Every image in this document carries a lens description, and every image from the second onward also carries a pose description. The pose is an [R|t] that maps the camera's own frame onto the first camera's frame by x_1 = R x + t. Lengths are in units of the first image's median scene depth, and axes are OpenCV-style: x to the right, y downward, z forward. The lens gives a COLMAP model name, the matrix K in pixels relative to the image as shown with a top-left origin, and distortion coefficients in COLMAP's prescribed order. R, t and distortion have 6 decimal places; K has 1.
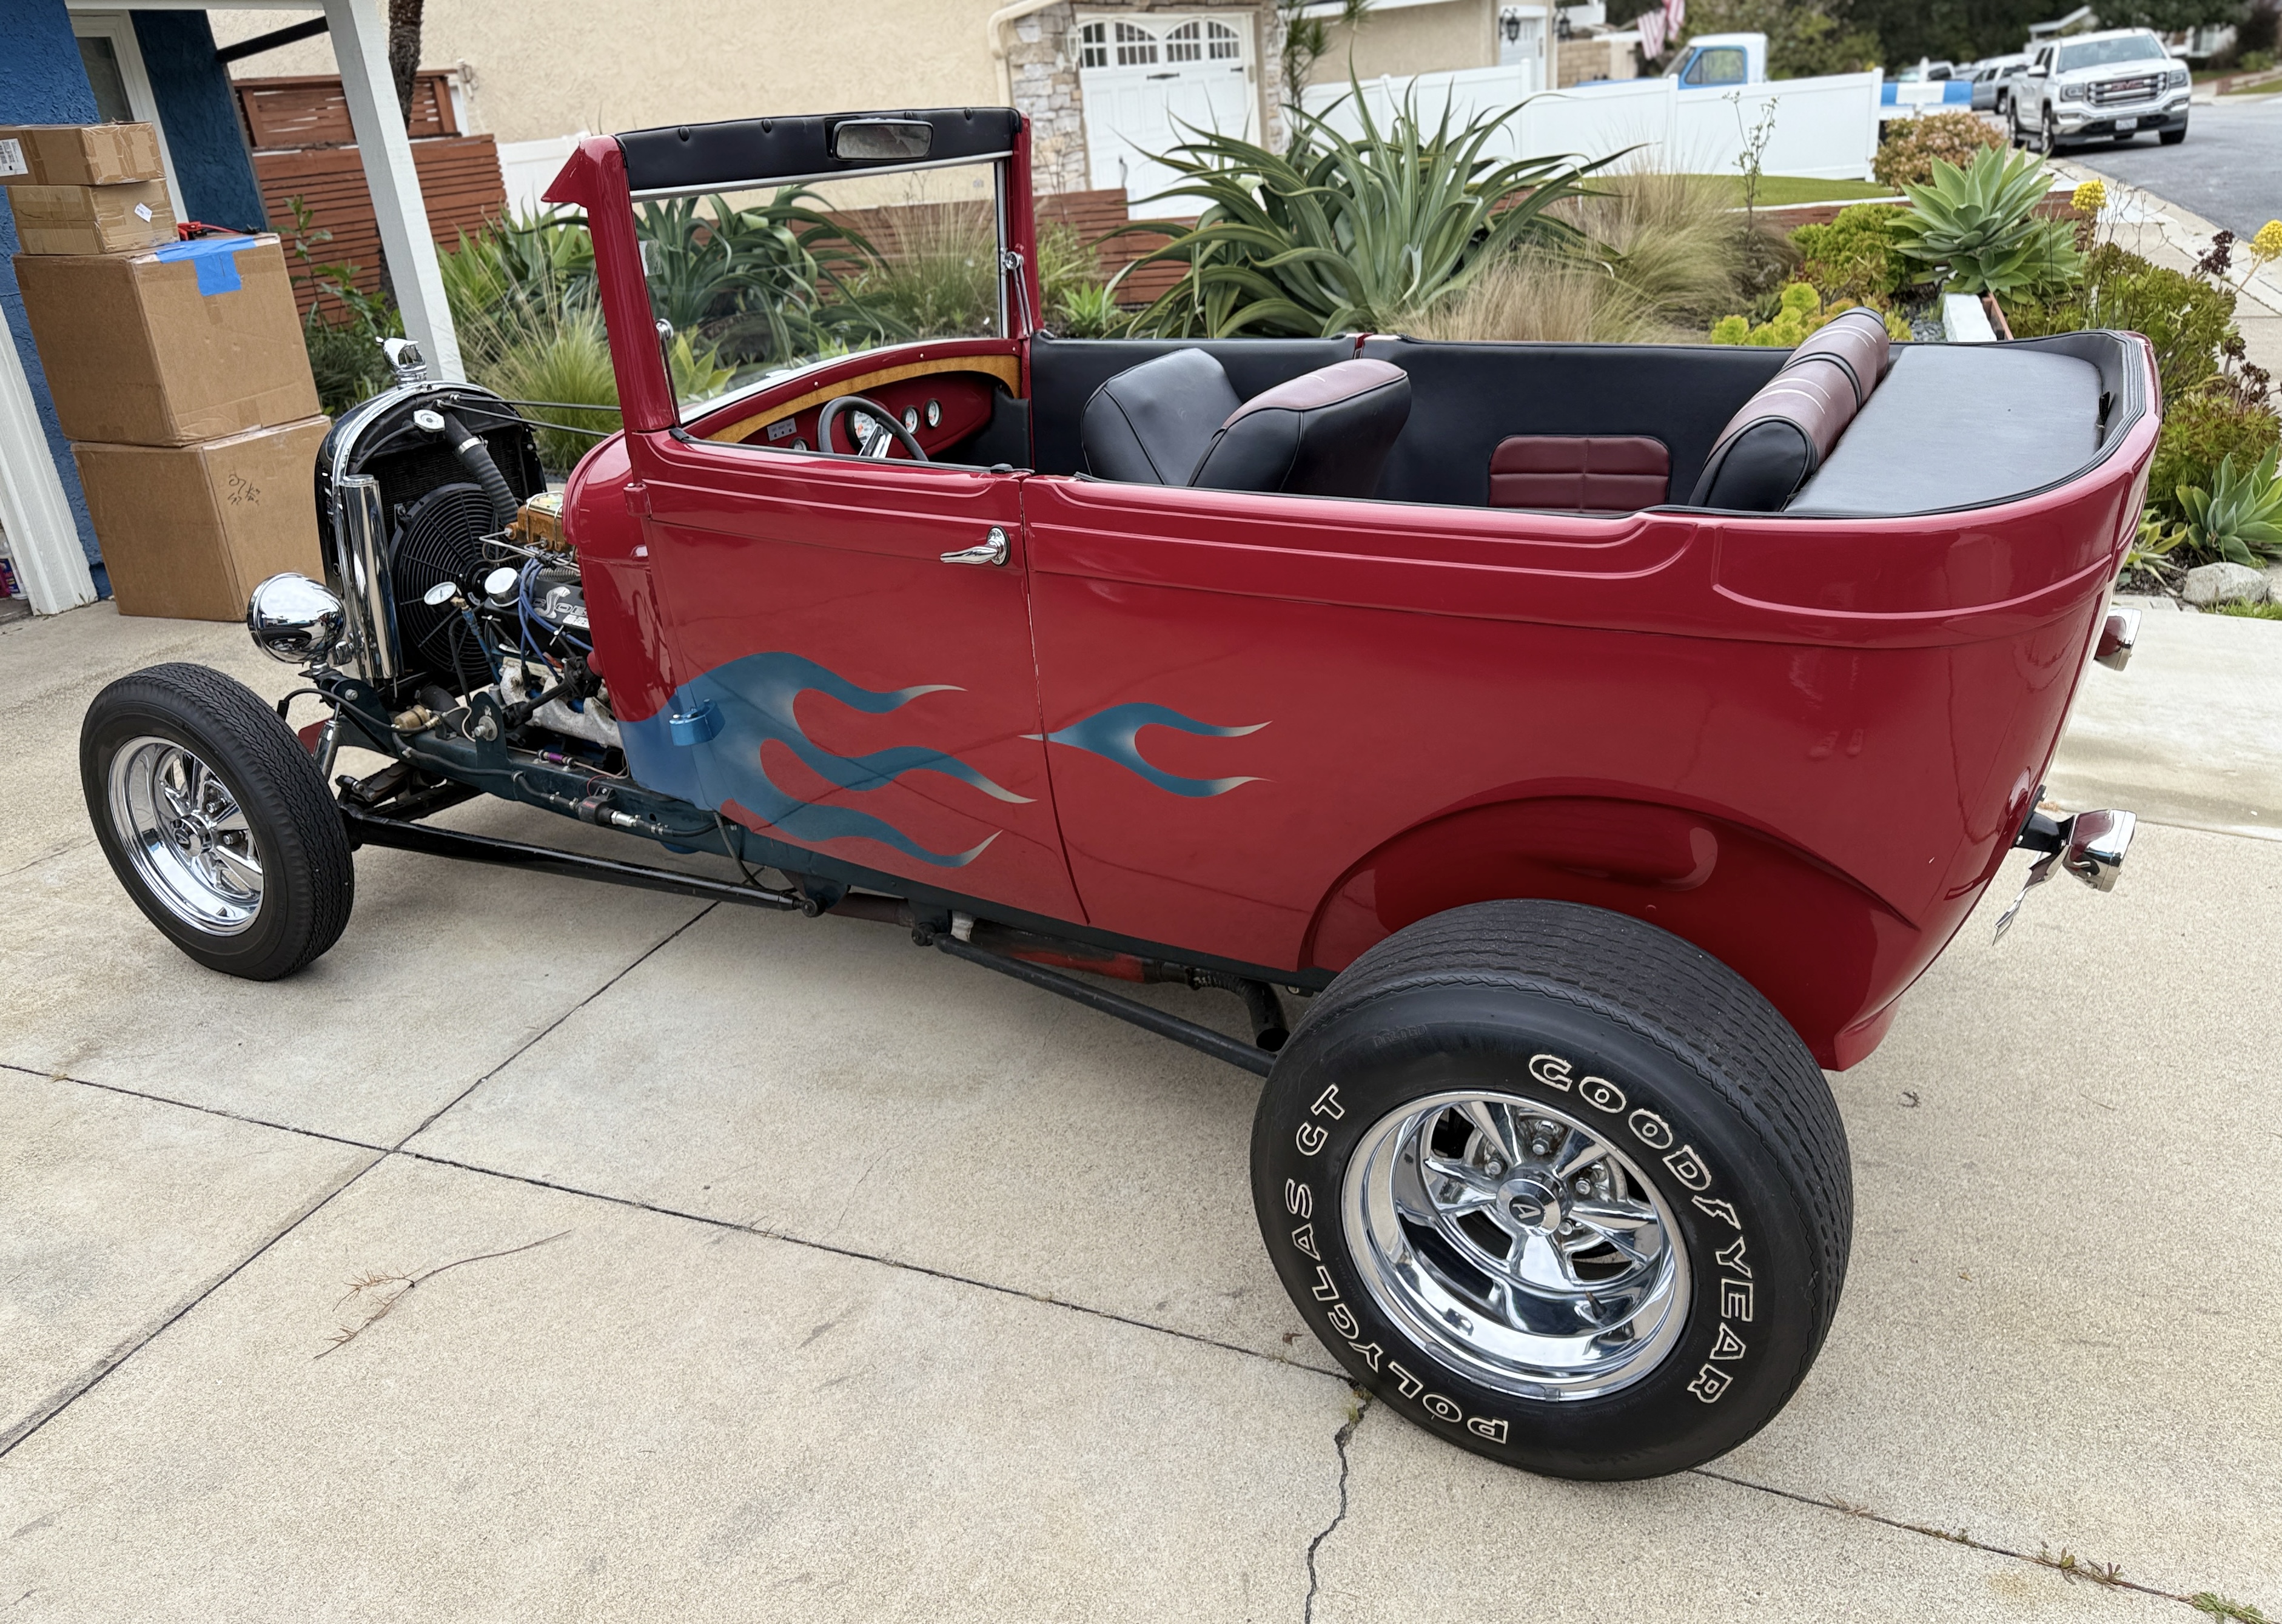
lens RADIAL K [[1783.0, 0, 1141.0], [0, 1783.0, 812.0], [0, 0, 1]] dist [0.003868, -0.004617]
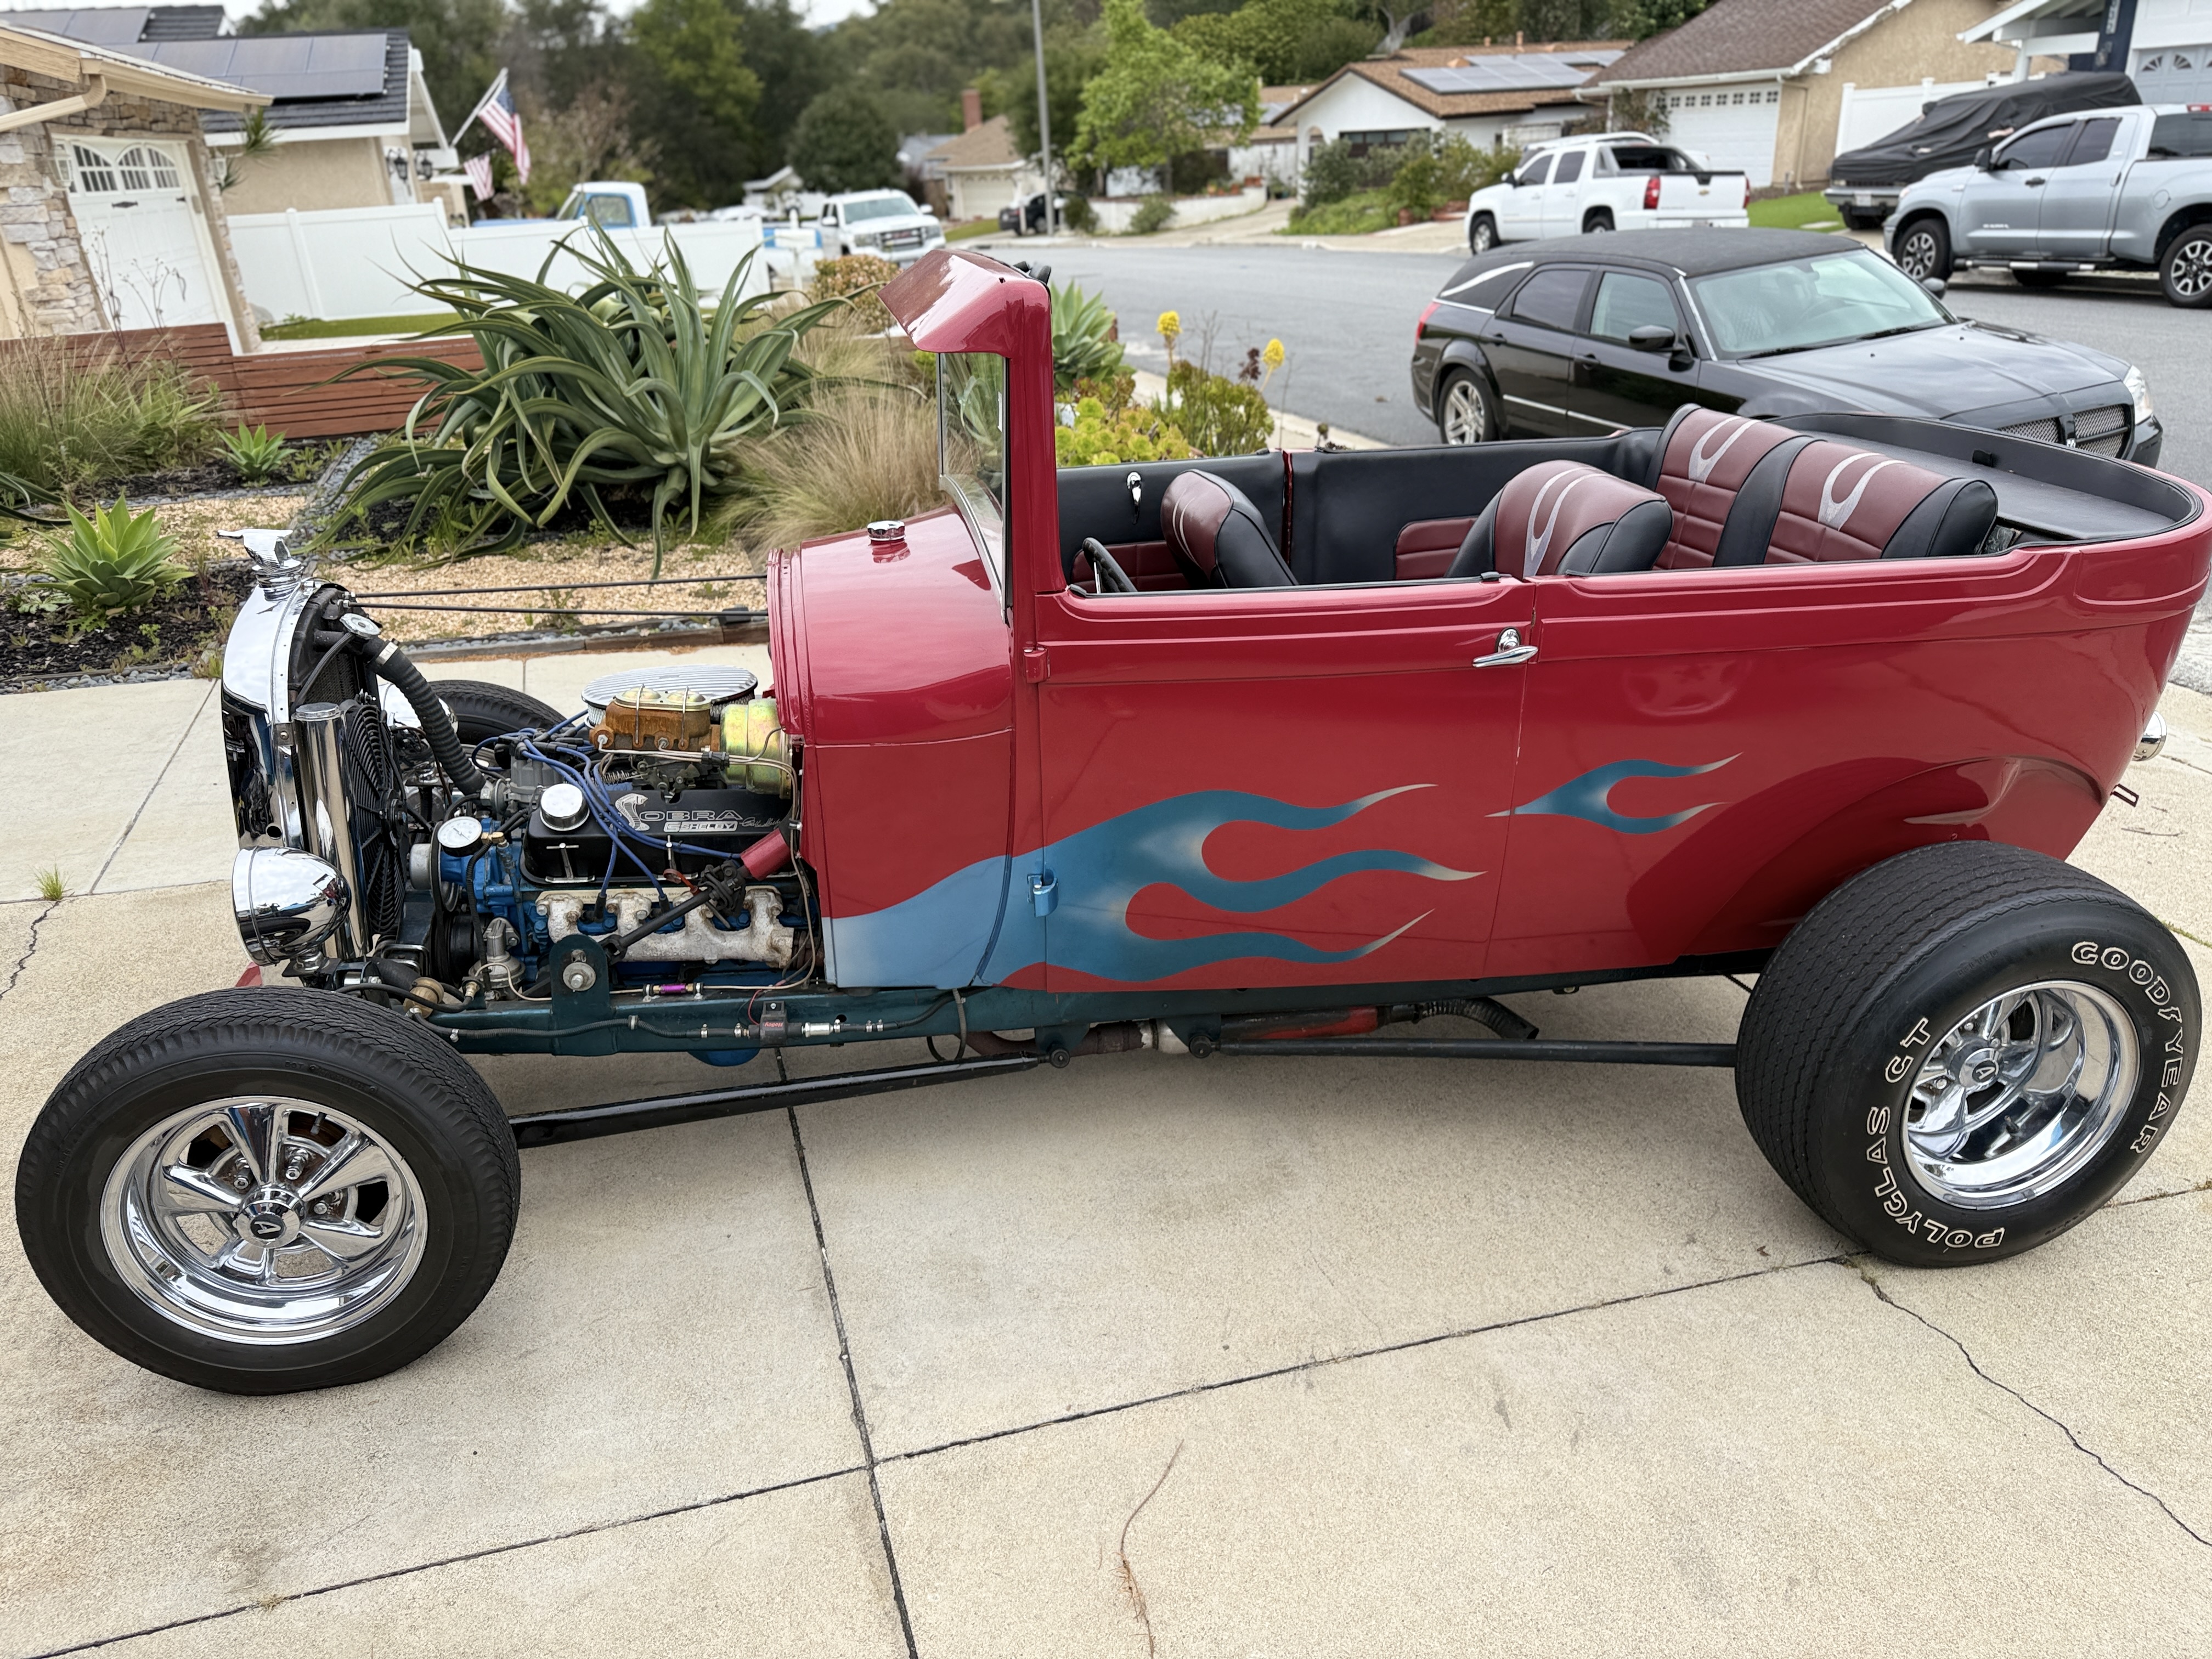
lens RADIAL K [[1602.7, 0, 1107.8], [0, 1602.7, 817.5], [0, 0, 1]] dist [0.019614, -0.020100]
pose [[0.776165, -0.197016, 0.598960, -0.443191], [0.217687, 0.975251, 0.038699, -0.068943], [-0.591761, 0.100349, 0.799843, 0.180508]]
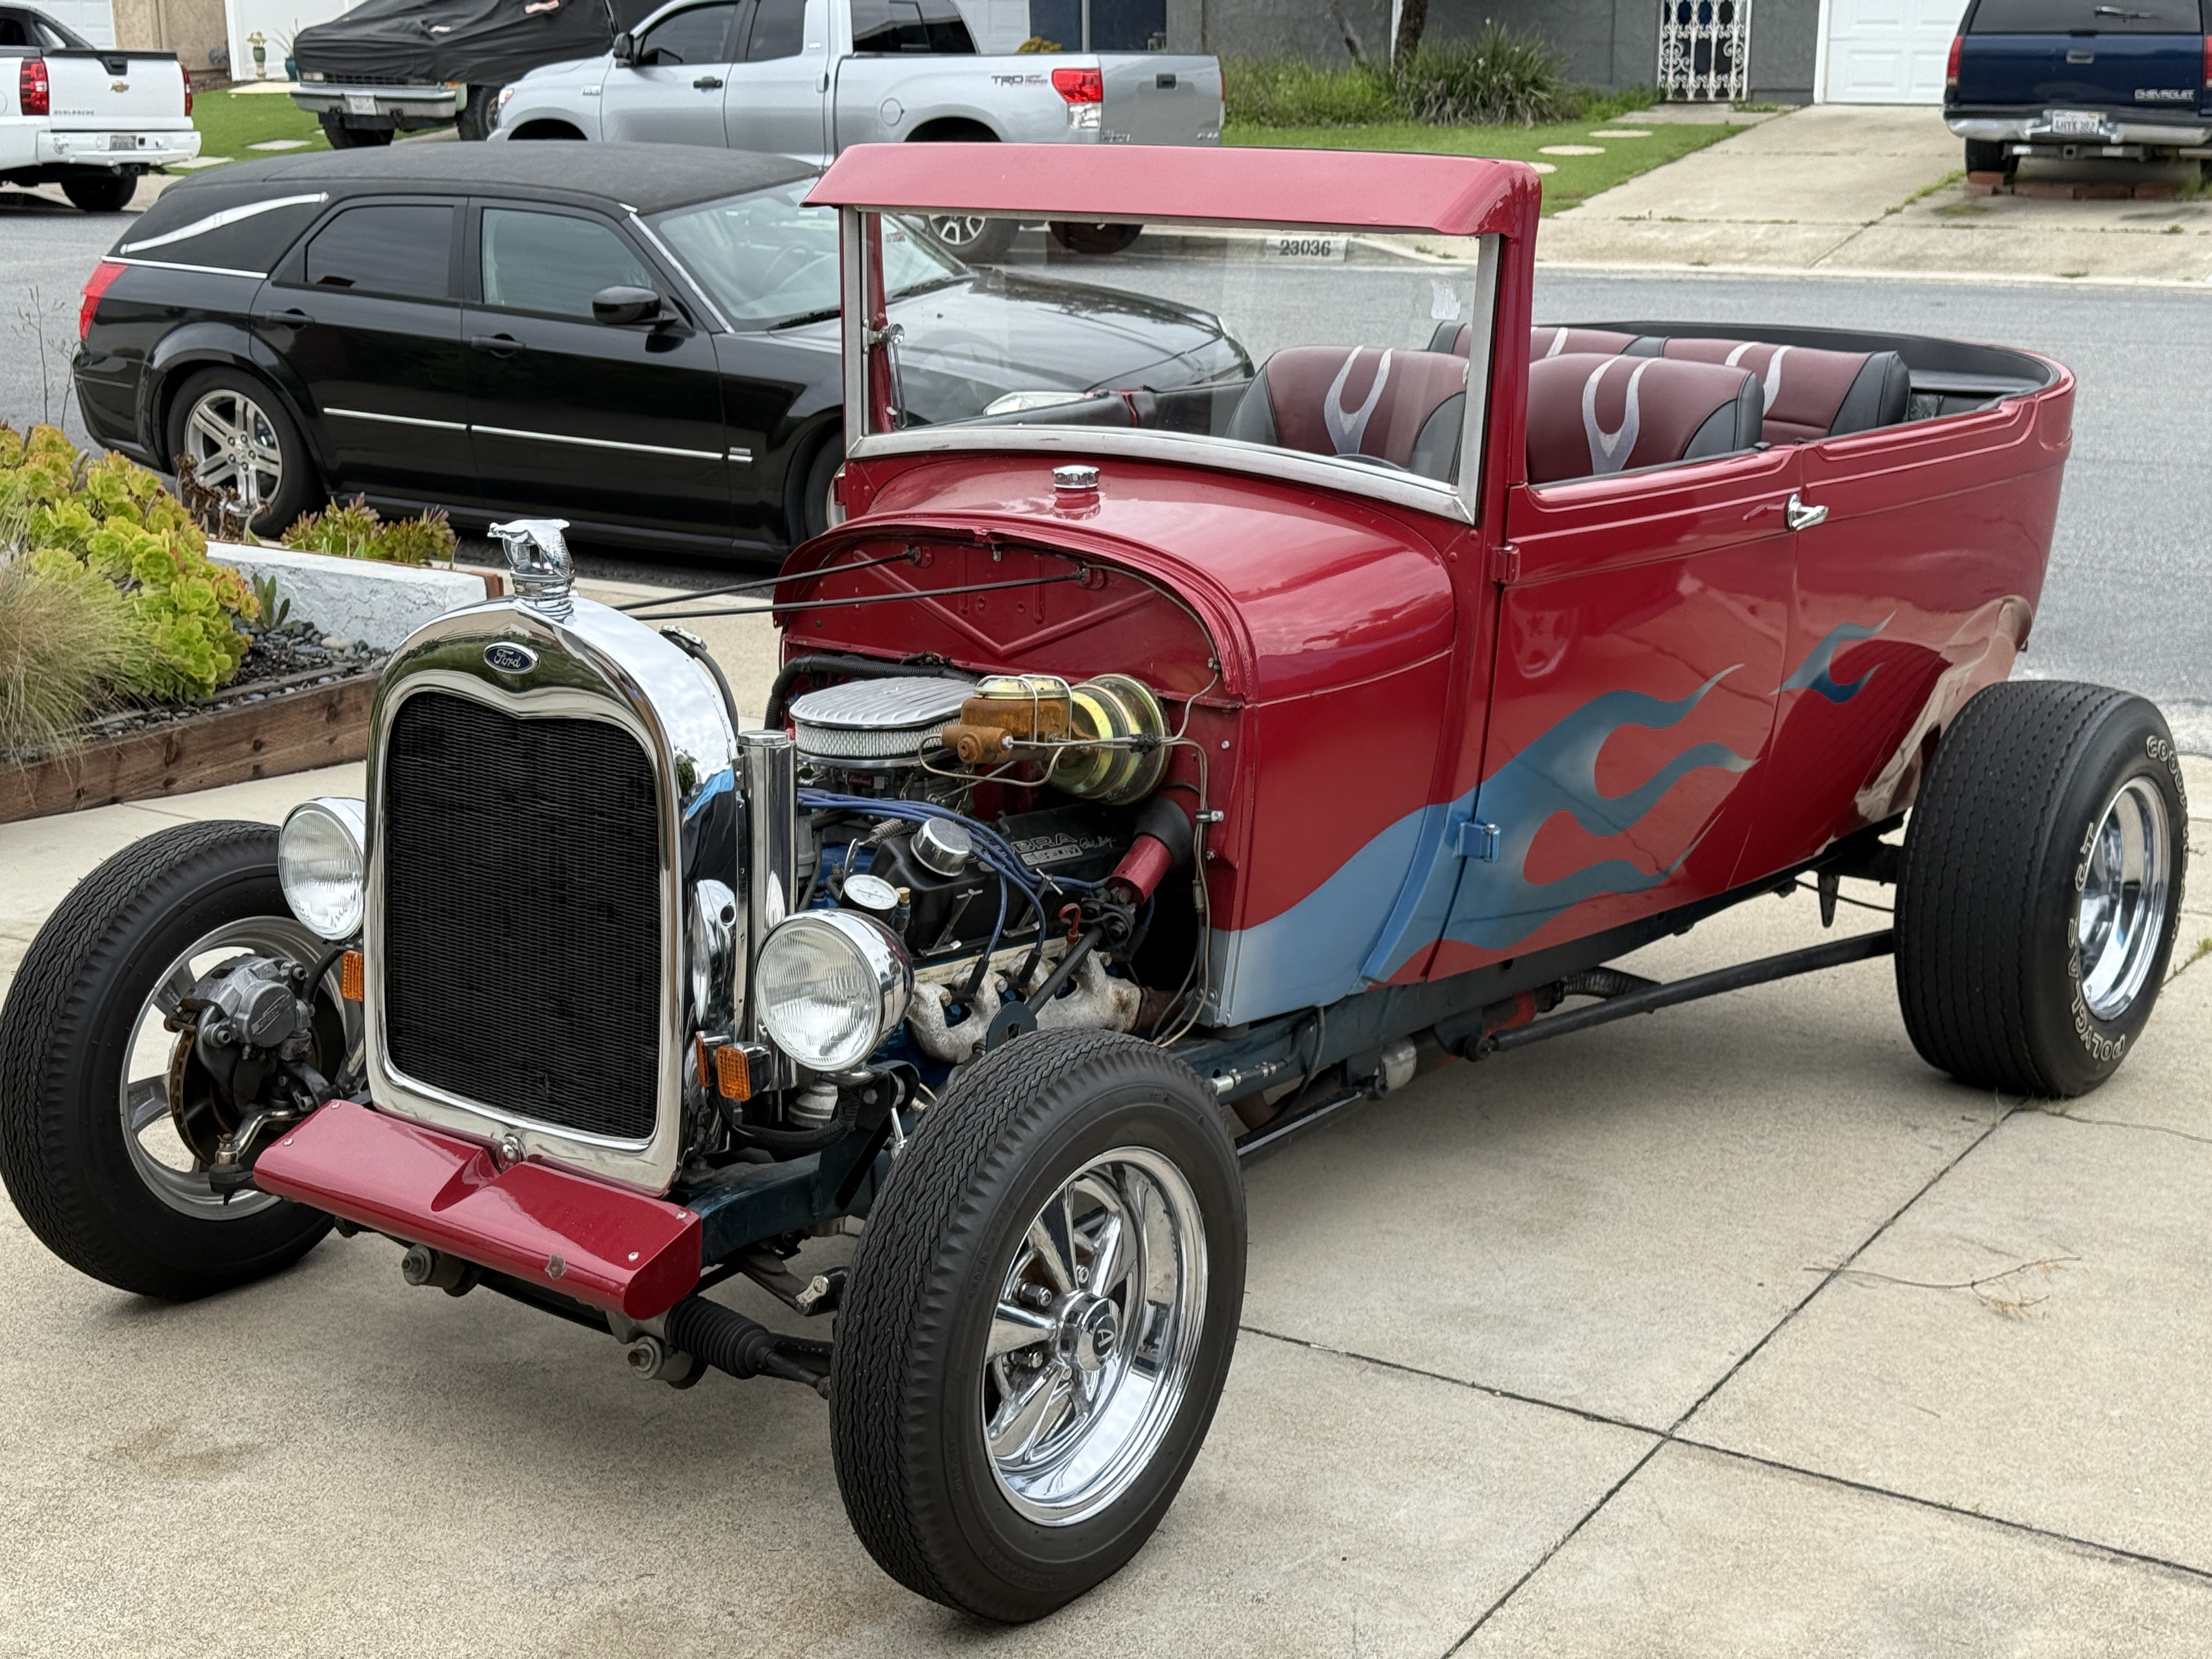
lens RADIAL K [[3125.4, 0, 1106.0], [0, 3125.4, 829.5], [0, 0, 1]] dist [0.204964, -0.471783]
pose [[0.152637, -0.185090, 0.970796, -1.044083], [0.363999, 0.923780, 0.118895, -0.178883], [-0.918807, 0.335221, 0.208375, 0.522871]]
